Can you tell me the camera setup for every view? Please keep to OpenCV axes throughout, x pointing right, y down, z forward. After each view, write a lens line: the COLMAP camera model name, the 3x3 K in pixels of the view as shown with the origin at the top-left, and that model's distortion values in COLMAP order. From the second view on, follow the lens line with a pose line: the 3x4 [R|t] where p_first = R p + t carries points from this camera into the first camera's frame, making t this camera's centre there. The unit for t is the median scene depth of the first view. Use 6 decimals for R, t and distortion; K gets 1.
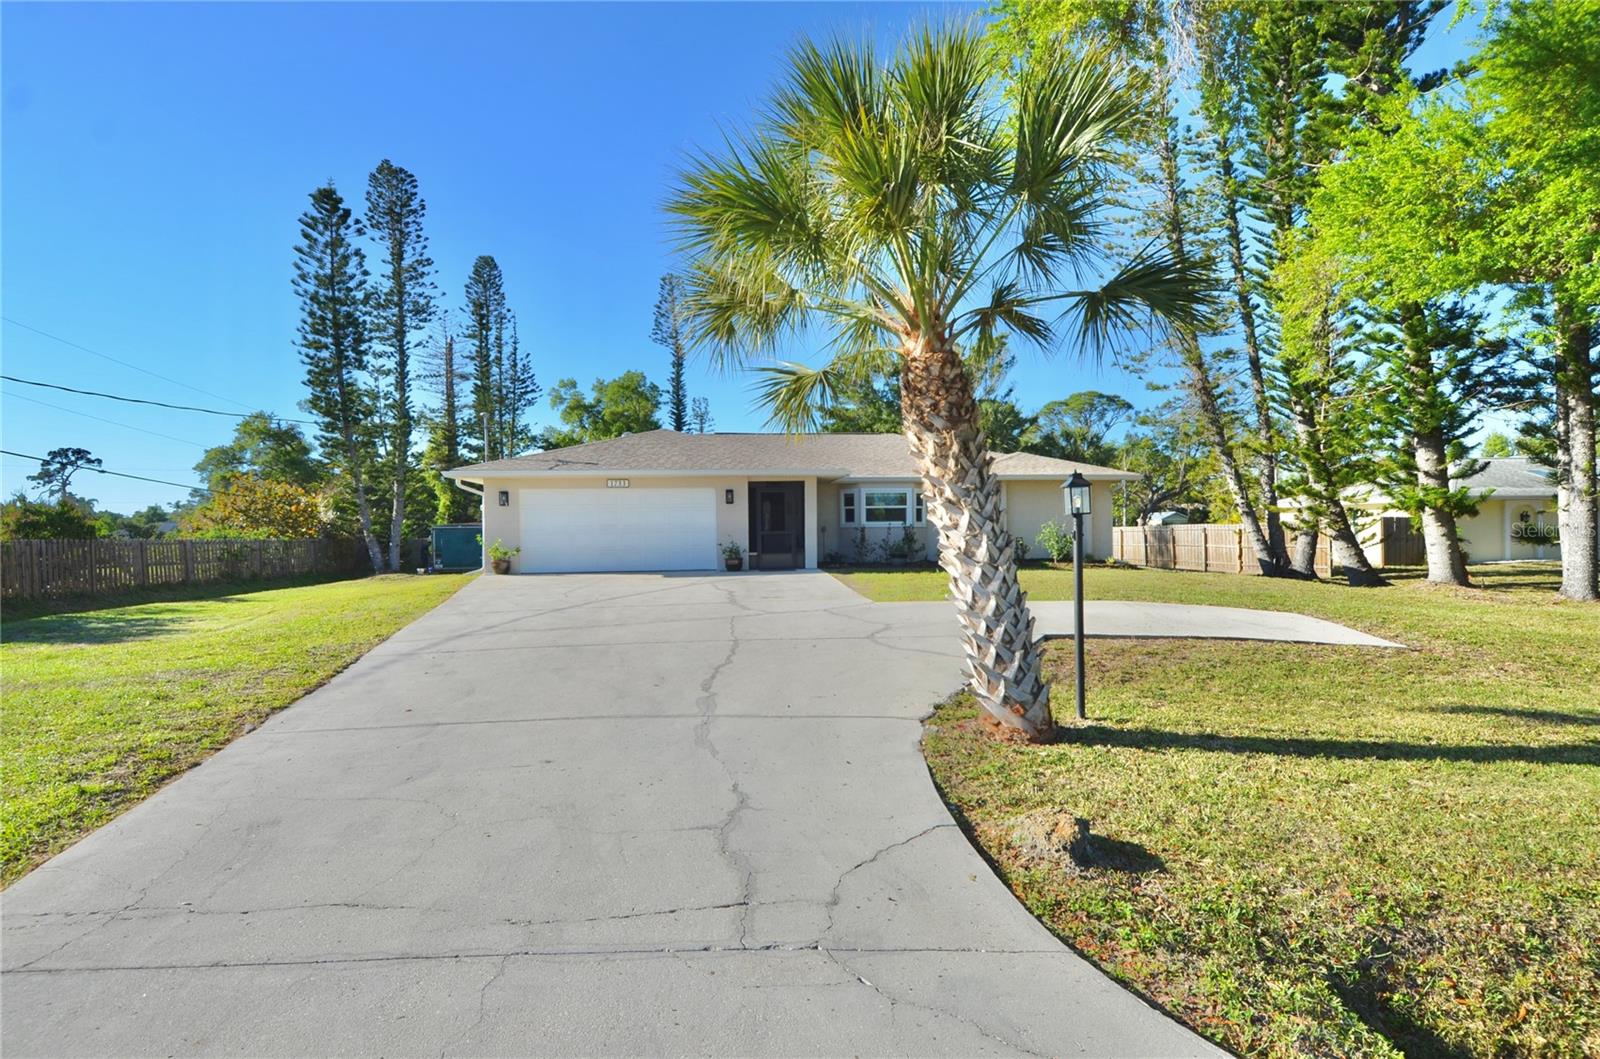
lens RADIAL K [[828.8, 0, 803.0], [0, 828.8, 534.6], [0, 0, 1]] dist [0.028077, -0.033774]
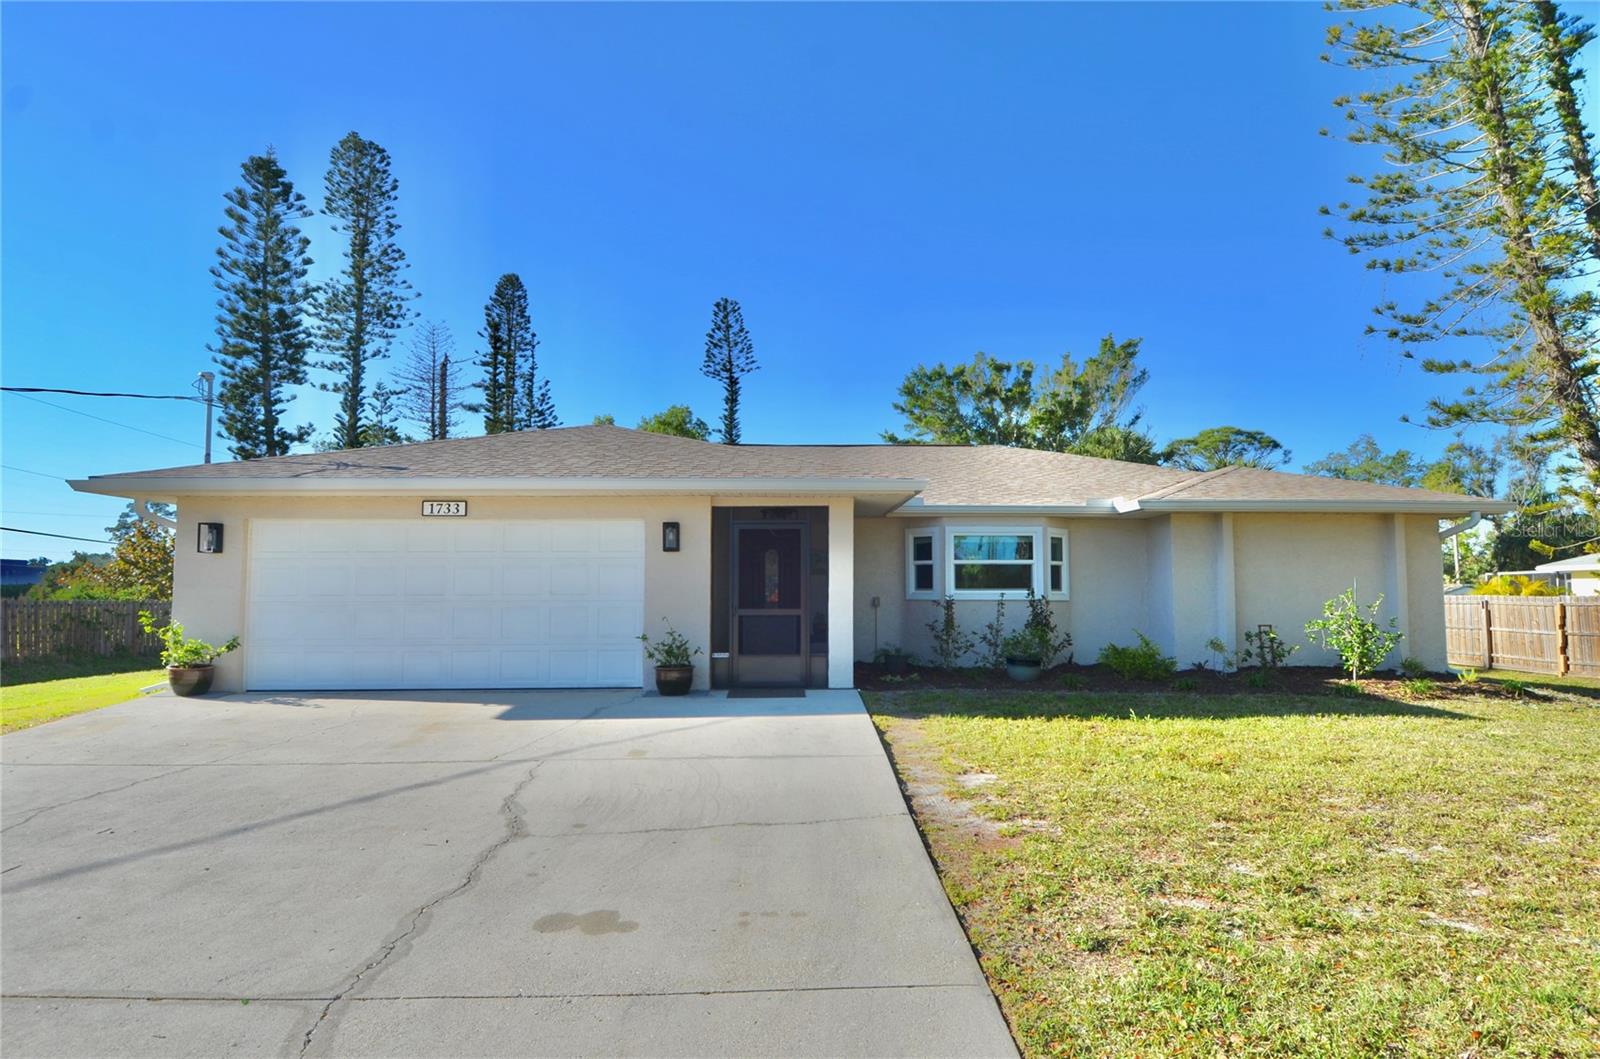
lens RADIAL K [[828.8, 0, 808.2], [0, 828.8, 536.6], [0, 0, 1]] dist [0.028077, -0.033774]
pose [[0.995924, 0.005297, -0.090043, 0.018589], [-0.011326, 0.997717, -0.066579, -0.008073], [0.089485, 0.067328, 0.993710, 0.287246]]
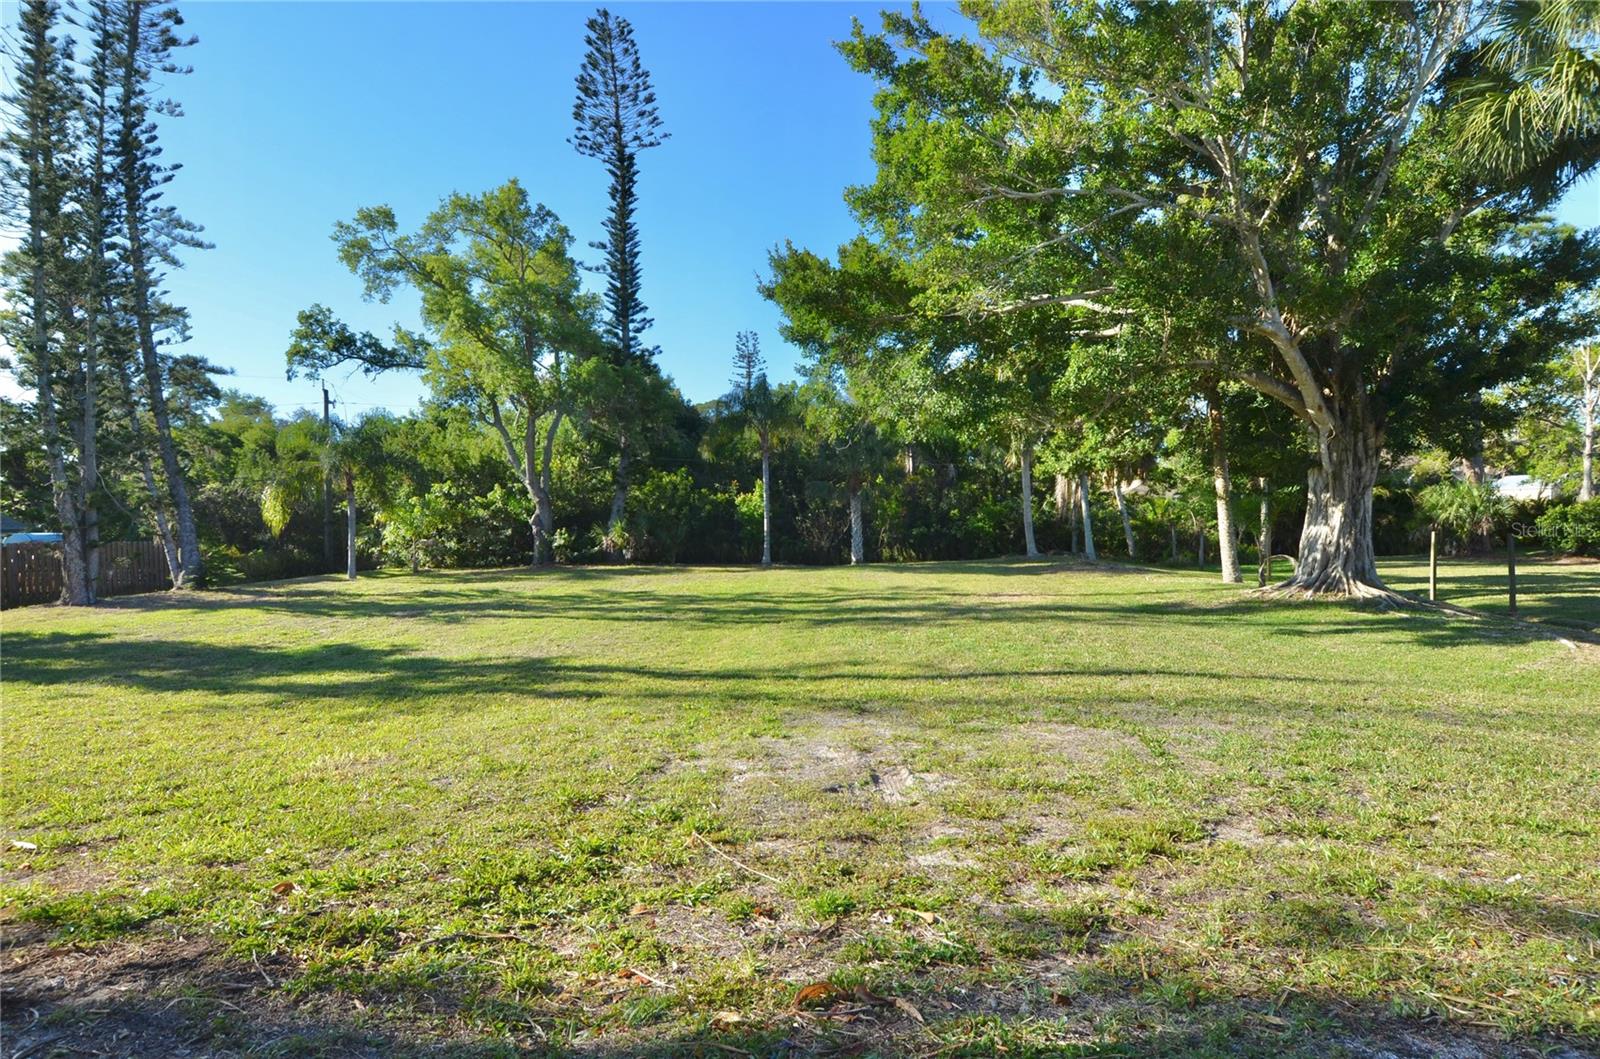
lens RADIAL K [[828.8, 0, 803.1], [0, 828.8, 535.6], [0, 0, 1]] dist [0.028077, -0.033774]
pose [[0.993341, -0.003048, -0.115171, 0.038719], [0.006336, 0.999583, 0.028189, -0.012186], [0.115037, -0.028731, 0.992946, 0.967212]]
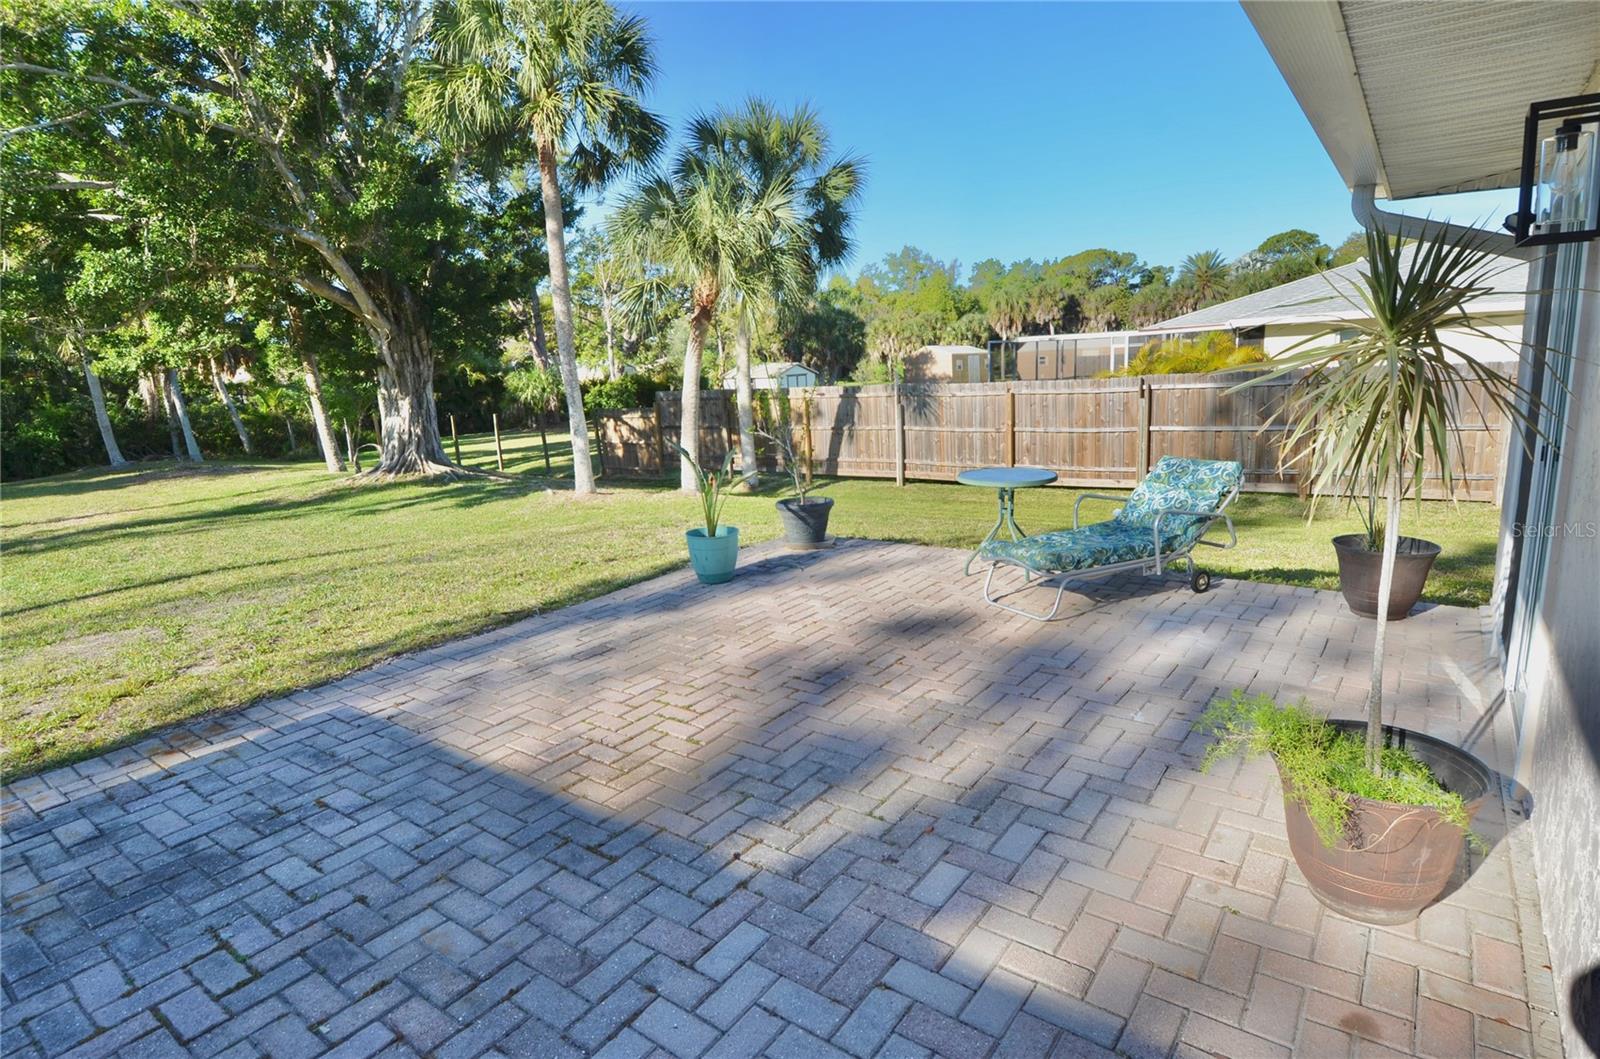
lens RADIAL K [[828.8, 0, 812.8], [0, 828.8, 538.0], [0, 0, 1]] dist [0.028077, -0.033774]
pose [[0.673128, -0.175336, 0.718440, 0.051323], [0.045272, 0.979435, 0.196615, -0.019557], [-0.738139, -0.099822, 0.667222, 0.894356]]
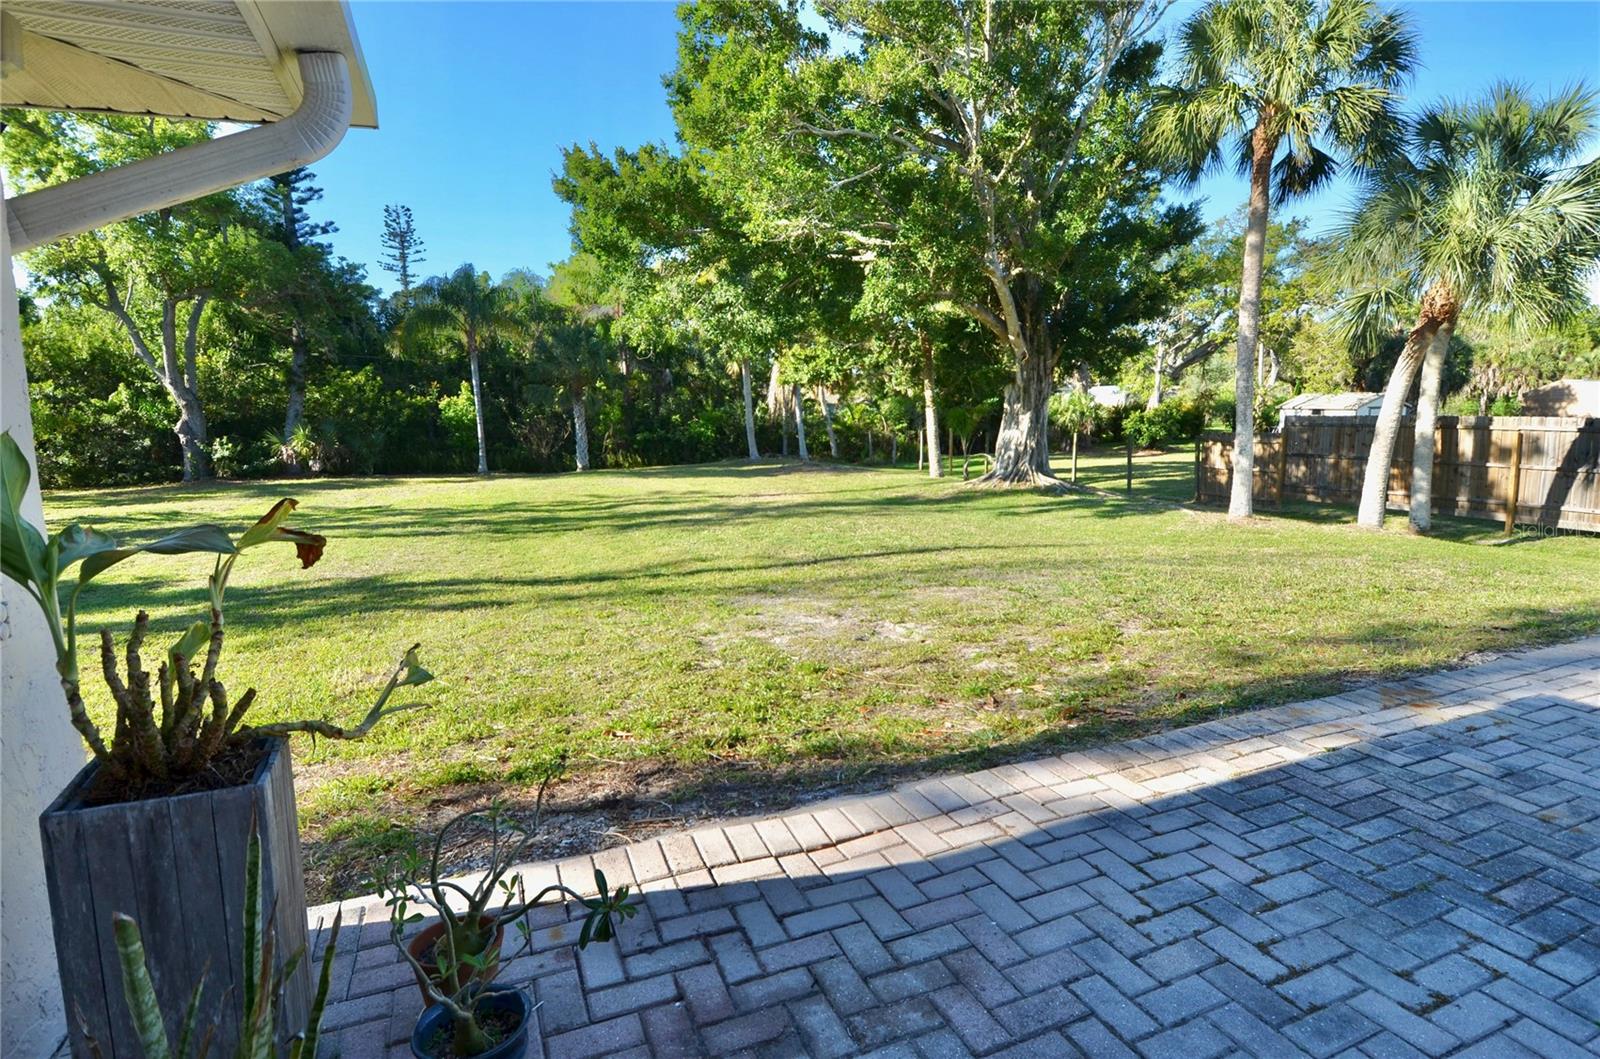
lens RADIAL K [[828.8, 0, 812.2], [0, 828.8, 541.7], [0, 0, 1]] dist [0.028077, -0.033774]
pose [[0.959242, -0.050092, 0.278109, -0.028636], [0.006953, 0.988049, 0.153981, -0.015747], [-0.282499, -0.145772, 0.948127, 0.936722]]
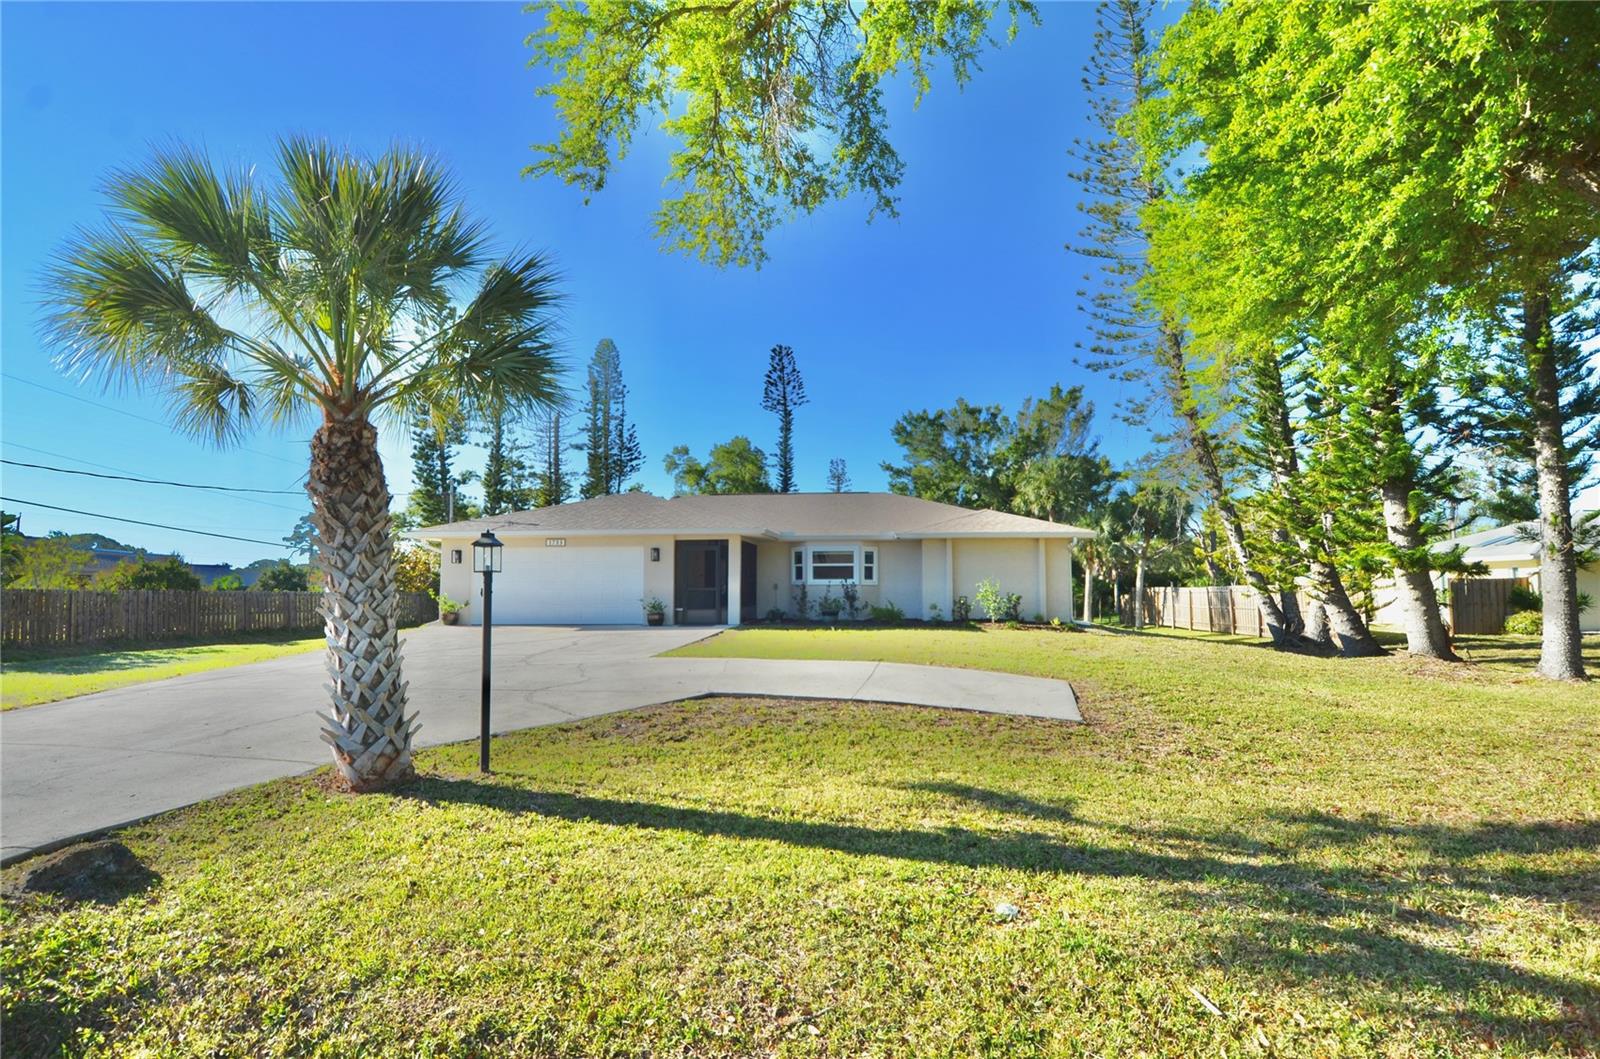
lens RADIAL K [[810.0, 0, 807.4], [0, 810.0, 535.1], [0, 0, 1]] dist [0.022650, -0.025803]
pose [[0.978795, -0.005108, -0.204778, 0.168799], [-0.009125, 0.997609, -0.068500, -0.001181], [0.204638, 0.068916, 0.976409, 0.018748]]
